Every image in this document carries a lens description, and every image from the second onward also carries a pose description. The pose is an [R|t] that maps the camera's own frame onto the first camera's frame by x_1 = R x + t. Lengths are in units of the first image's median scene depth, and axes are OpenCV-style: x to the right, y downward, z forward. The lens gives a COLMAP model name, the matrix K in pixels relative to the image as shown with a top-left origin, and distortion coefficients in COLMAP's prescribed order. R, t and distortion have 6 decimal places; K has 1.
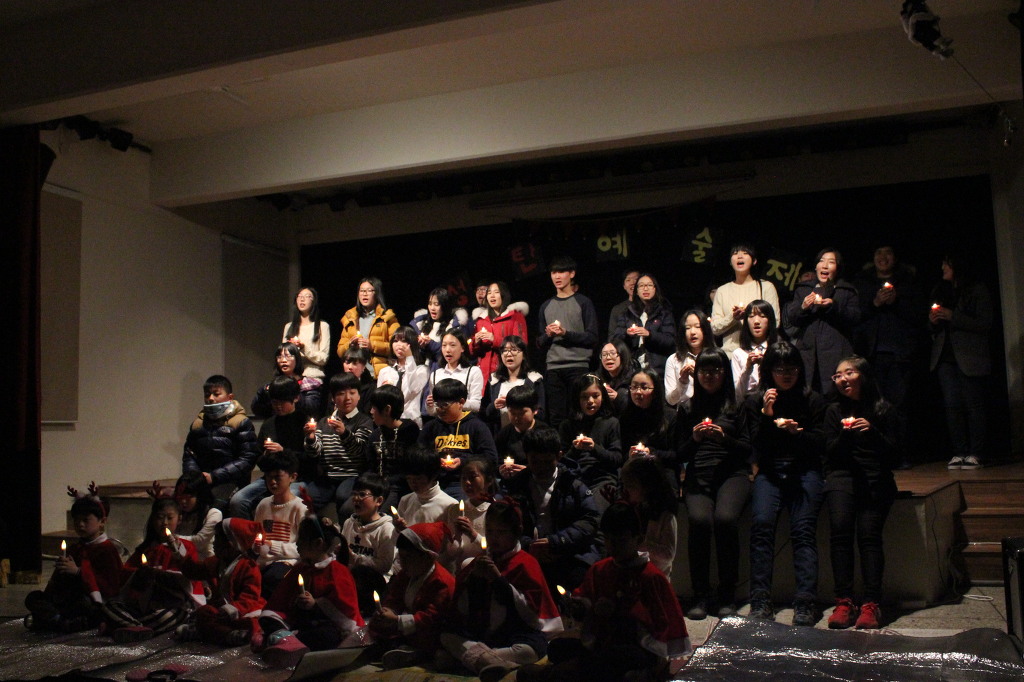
lens RADIAL K [[909.1, 0, 512.0], [0, 909.1, 341.0], [0, 0, 1]] dist [-0.118350, 0.086469]
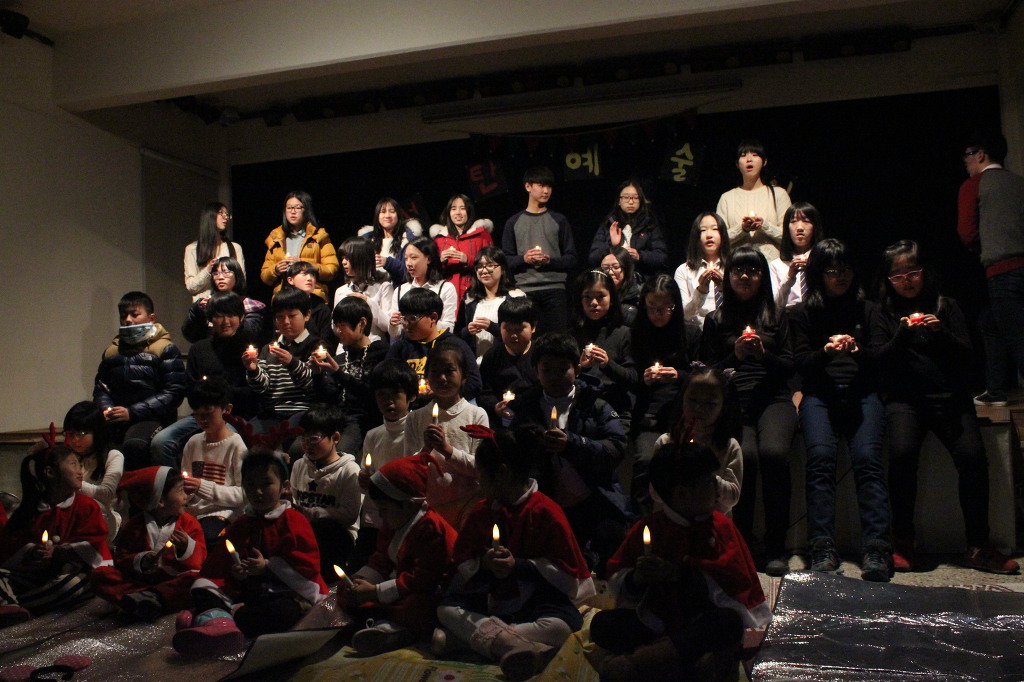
lens RADIAL K [[909.1, 0, 512.0], [0, 909.1, 341.0], [0, 0, 1]] dist [-0.118350, 0.086469]
pose [[0.997322, -0.003629, 0.073049, -0.046233], [-0.000232, 0.998606, 0.052781, 0.043253], [-0.073139, -0.052657, 0.995931, 0.169778]]
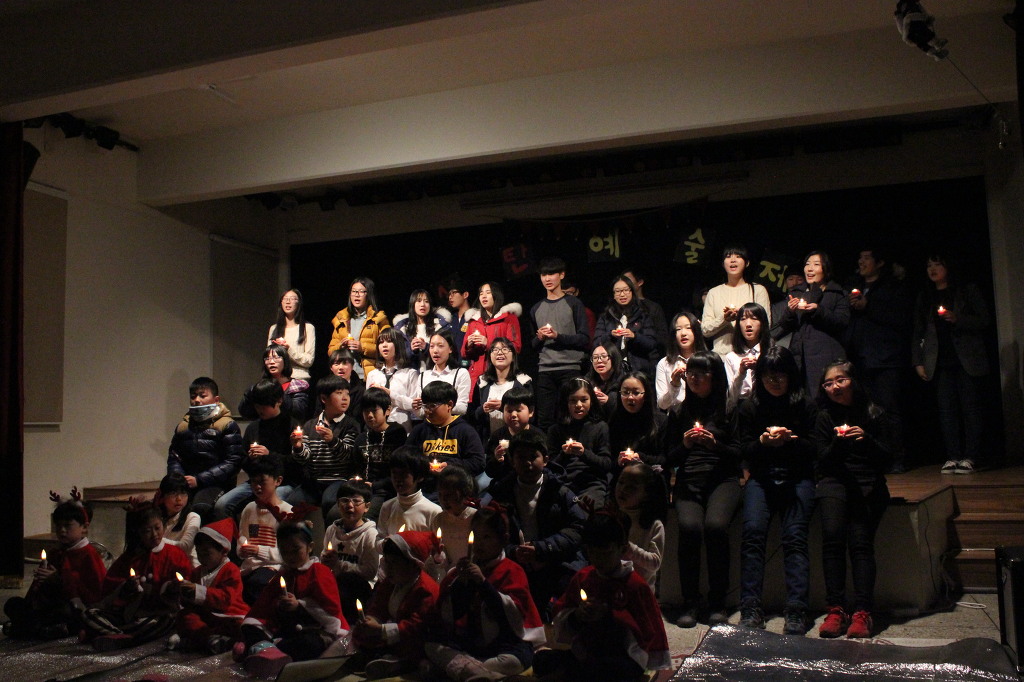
lens RADIAL K [[909.1, 0, 512.0], [0, 909.1, 341.0], [0, 0, 1]] dist [-0.118350, 0.086469]
pose [[0.999975, 0.002595, 0.006576, 0.005581], [-0.002601, 0.999996, 0.000857, -0.003613], [-0.006573, -0.000874, 0.999978, 0.012375]]
